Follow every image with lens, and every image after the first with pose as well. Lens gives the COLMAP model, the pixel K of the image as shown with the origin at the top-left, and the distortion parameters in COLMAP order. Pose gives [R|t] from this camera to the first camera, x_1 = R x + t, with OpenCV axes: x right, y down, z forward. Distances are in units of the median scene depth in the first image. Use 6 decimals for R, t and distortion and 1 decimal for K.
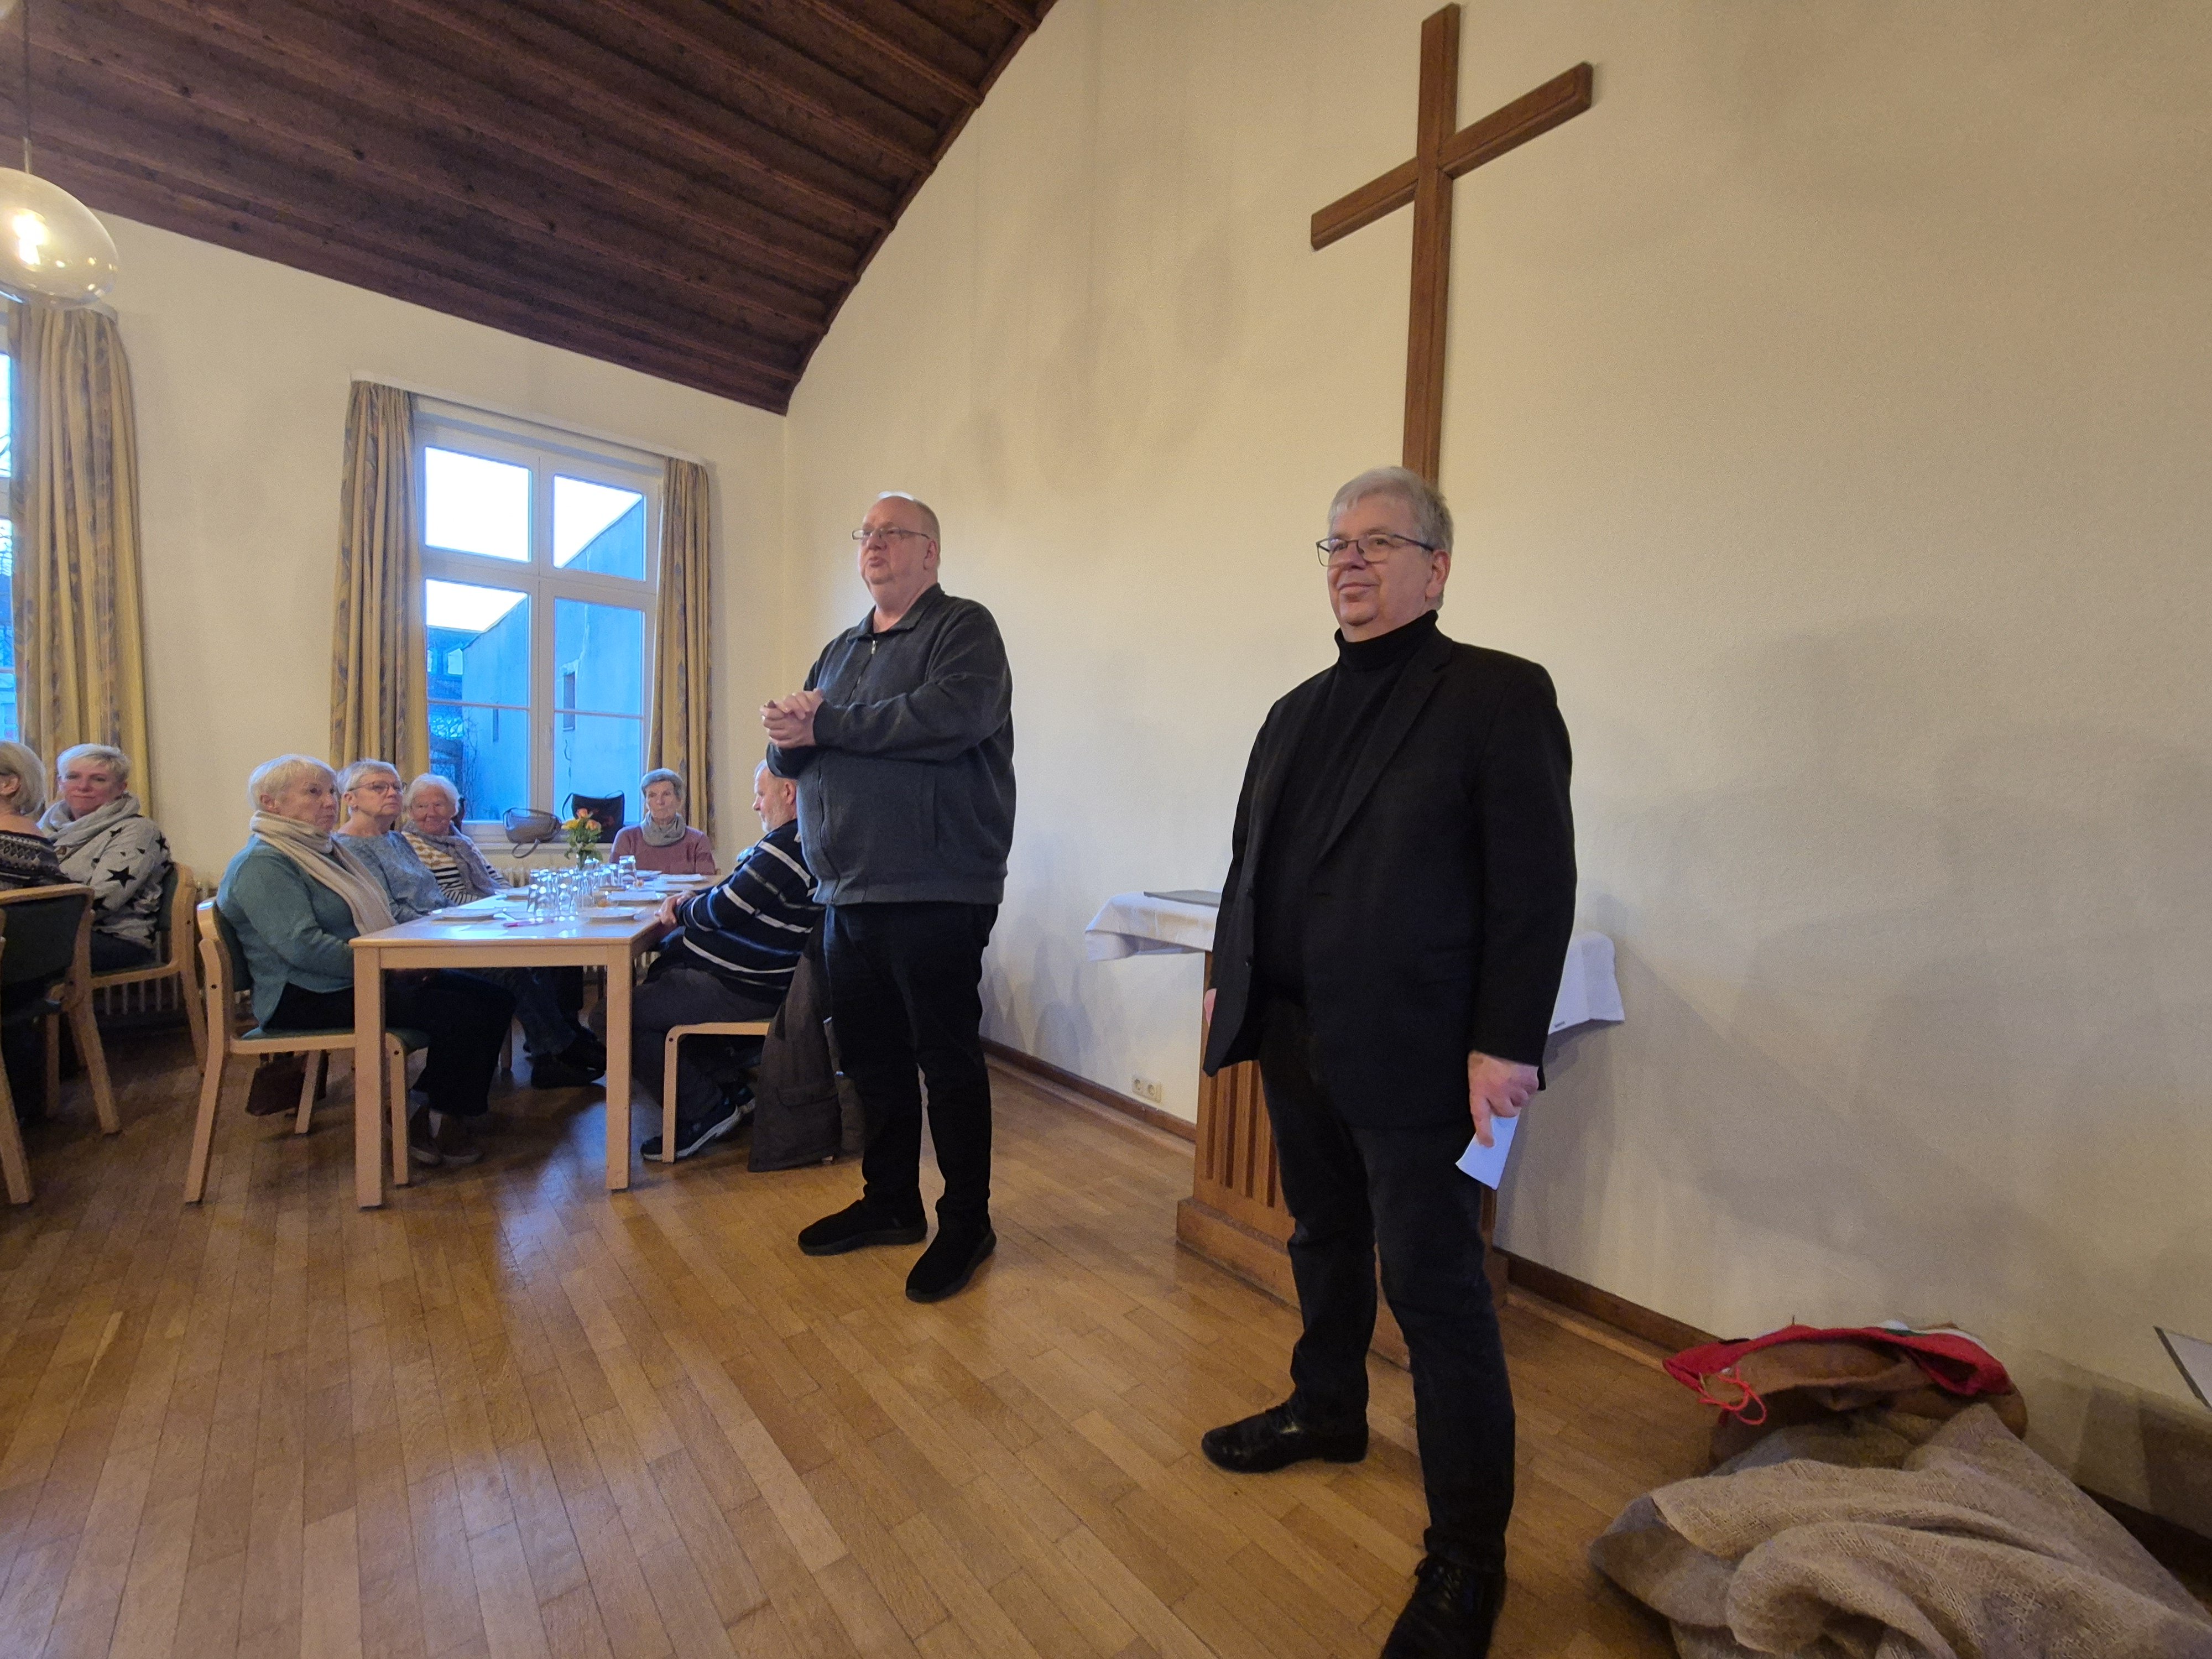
lens RADIAL K [[890.6, 0, 1105.3], [0, 890.6, 830.1], [0, 0, 1]] dist [0.001241, -0.000019]
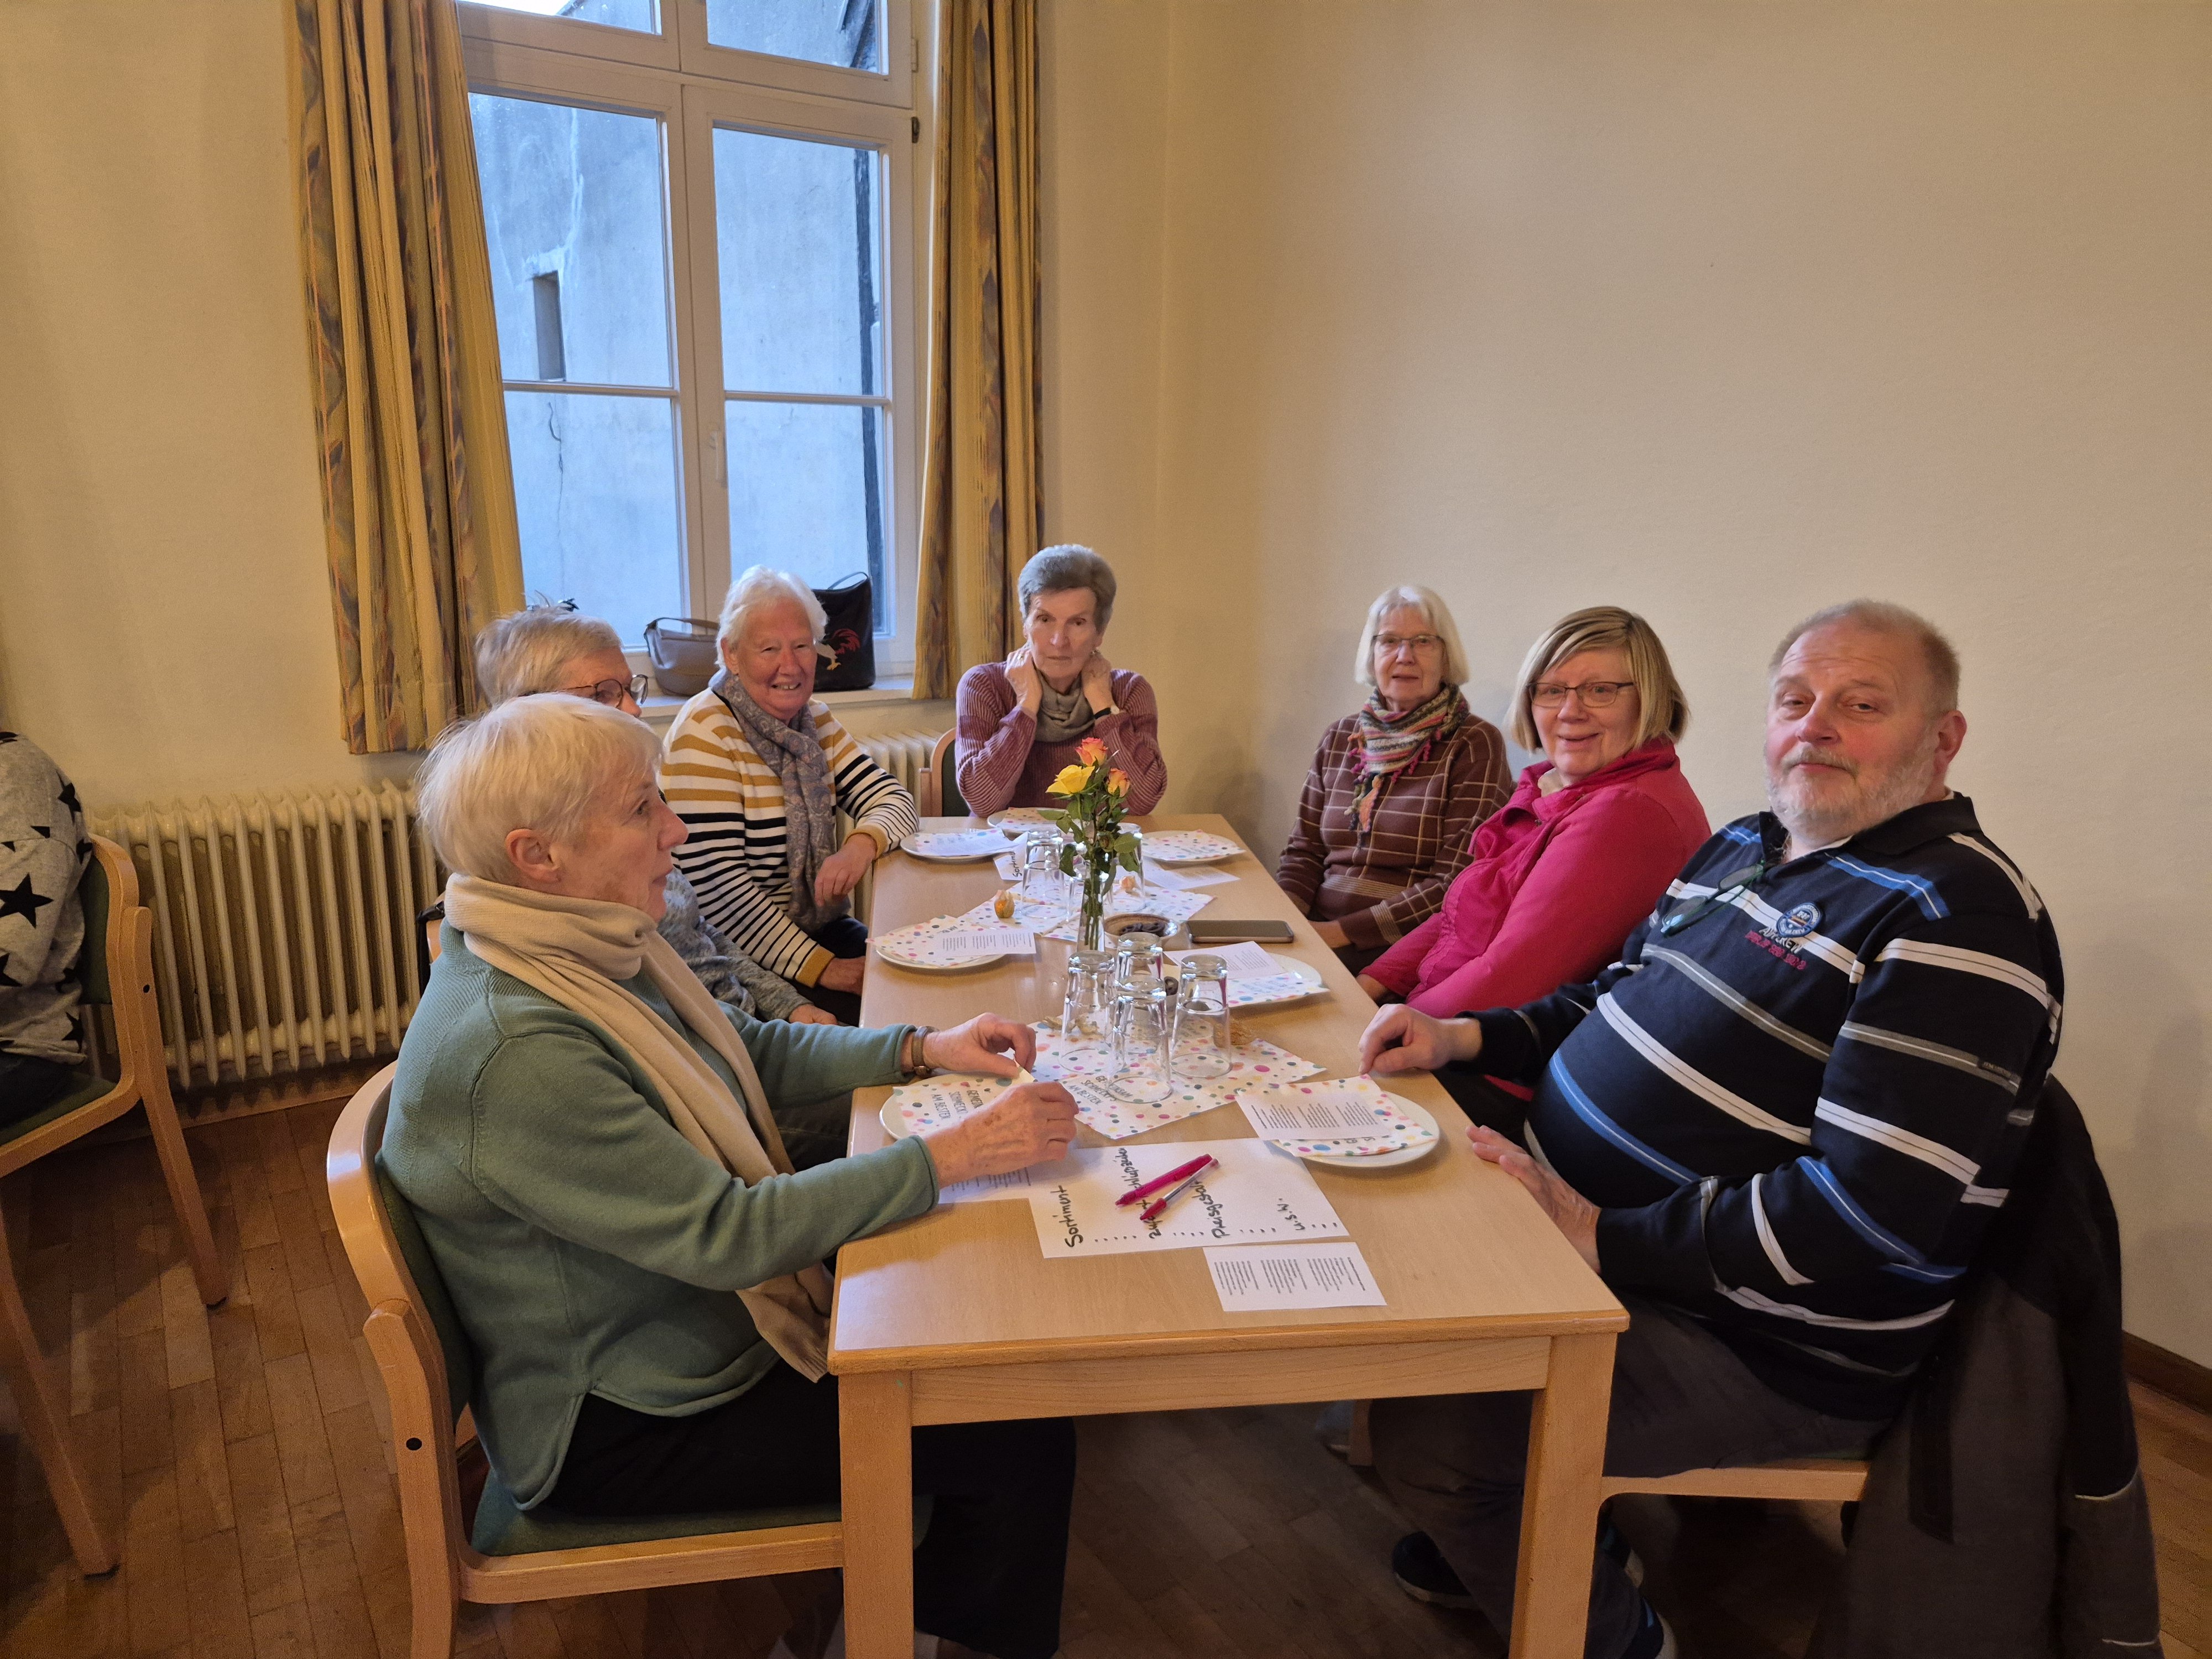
lens RADIAL K [[1462.6, 0, 1108.0], [0, 1462.6, 805.2], [0, 0, 1]] dist [0.063603, -0.041863]
pose [[0.991329, 0.020332, -0.129824, -0.393373], [0.005171, 0.981156, 0.193146, -0.090333], [0.131305, -0.192143, 0.972543, 0.316389]]
